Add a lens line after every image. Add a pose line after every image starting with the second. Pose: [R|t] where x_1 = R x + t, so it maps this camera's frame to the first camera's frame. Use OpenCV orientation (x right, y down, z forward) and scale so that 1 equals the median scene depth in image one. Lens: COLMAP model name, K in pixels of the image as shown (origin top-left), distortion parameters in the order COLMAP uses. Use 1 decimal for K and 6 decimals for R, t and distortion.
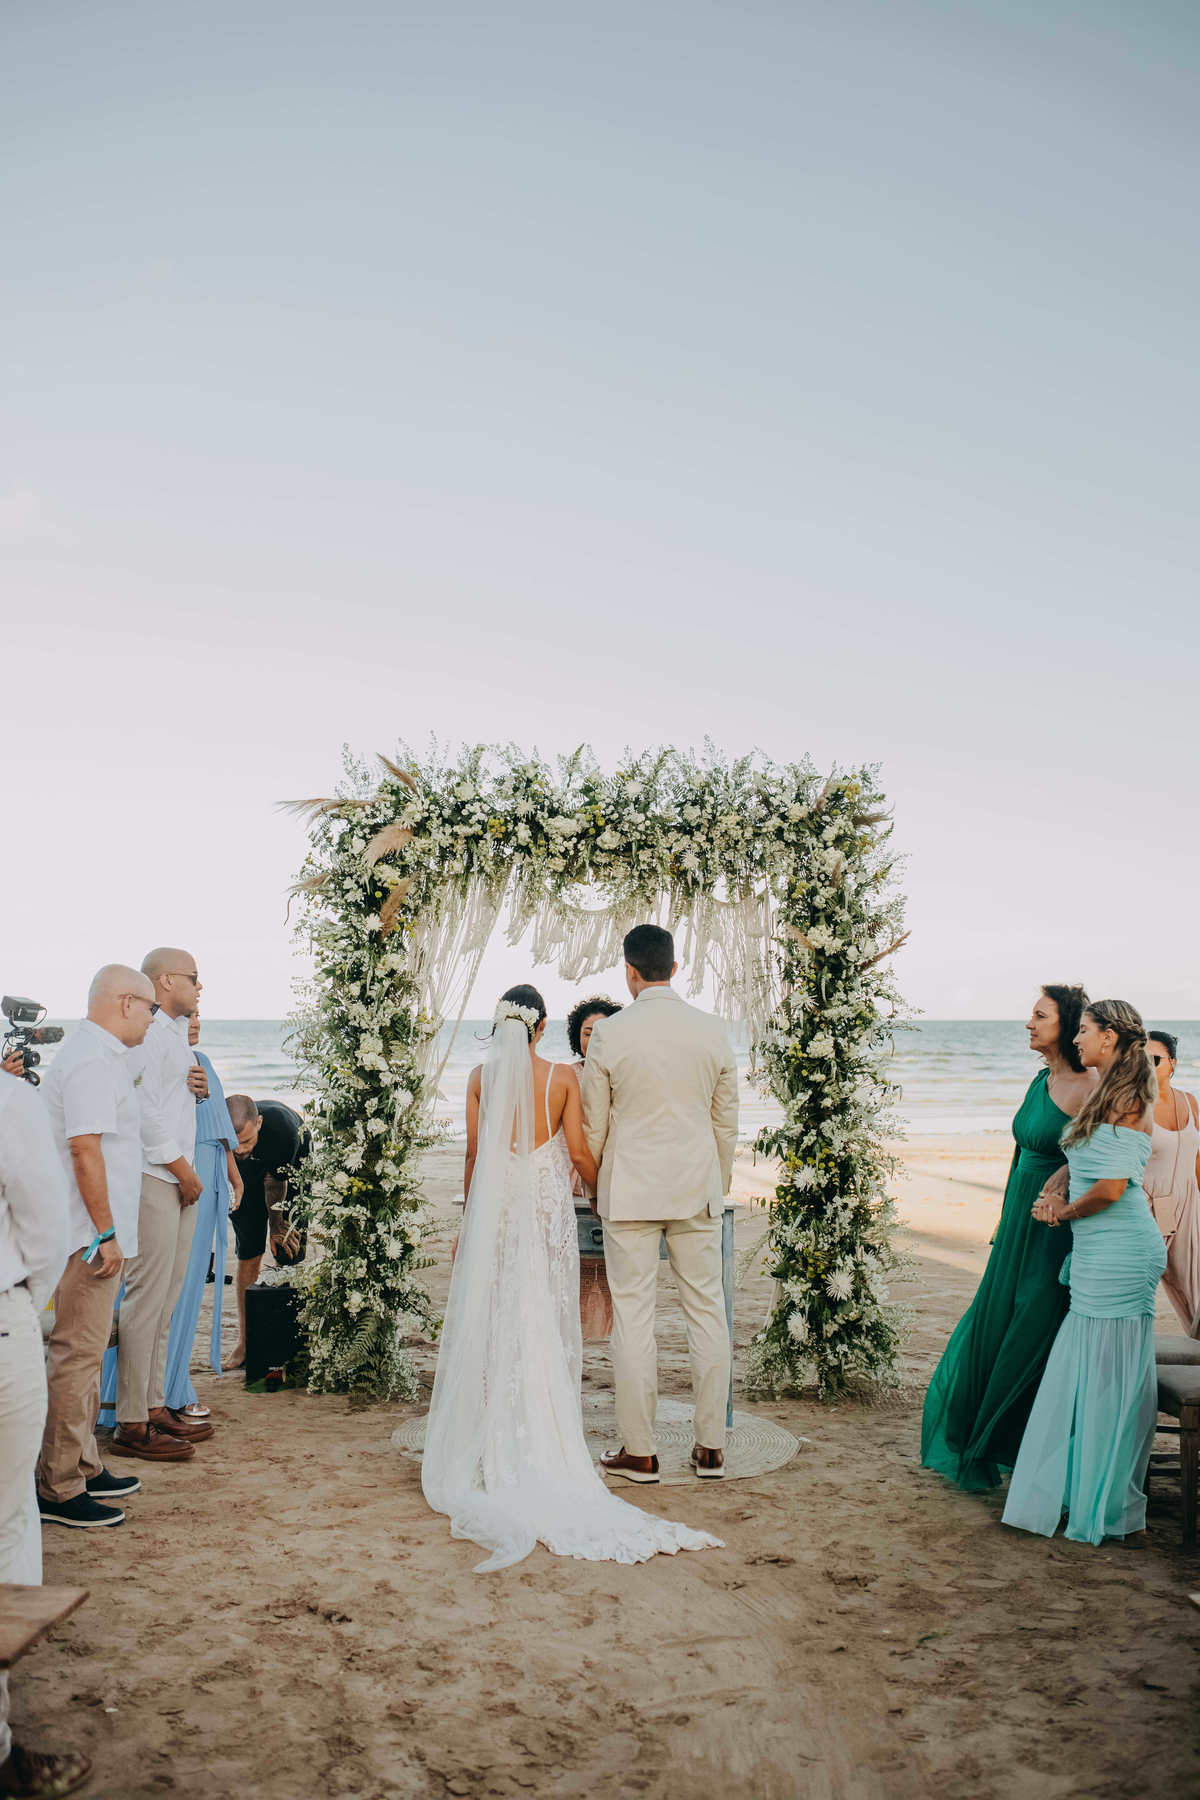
lens RADIAL K [[1760.3, 0, 591.8], [0, 1760.3, 888.0], [0, 0, 1]] dist [-0.023550, 0.000000]
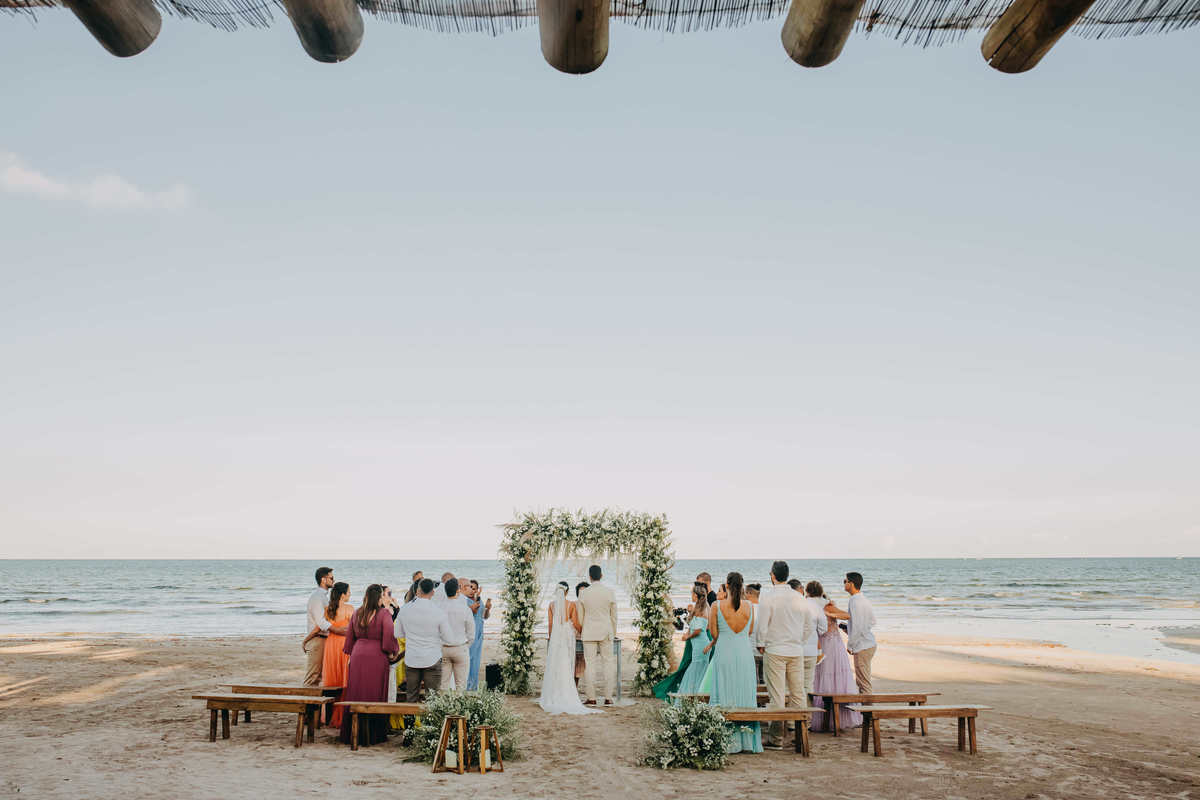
lens RADIAL K [[1173.6, 0, 604.7], [0, 1173.6, 401.3], [0, 0, 1]] dist [-0.023550, 0.000000]
pose [[0.999270, -0.007526, -0.037457, 0.130285], [0.005502, 0.998534, -0.053843, -0.169306], [0.037808, 0.053597, 0.997847, -1.344596]]
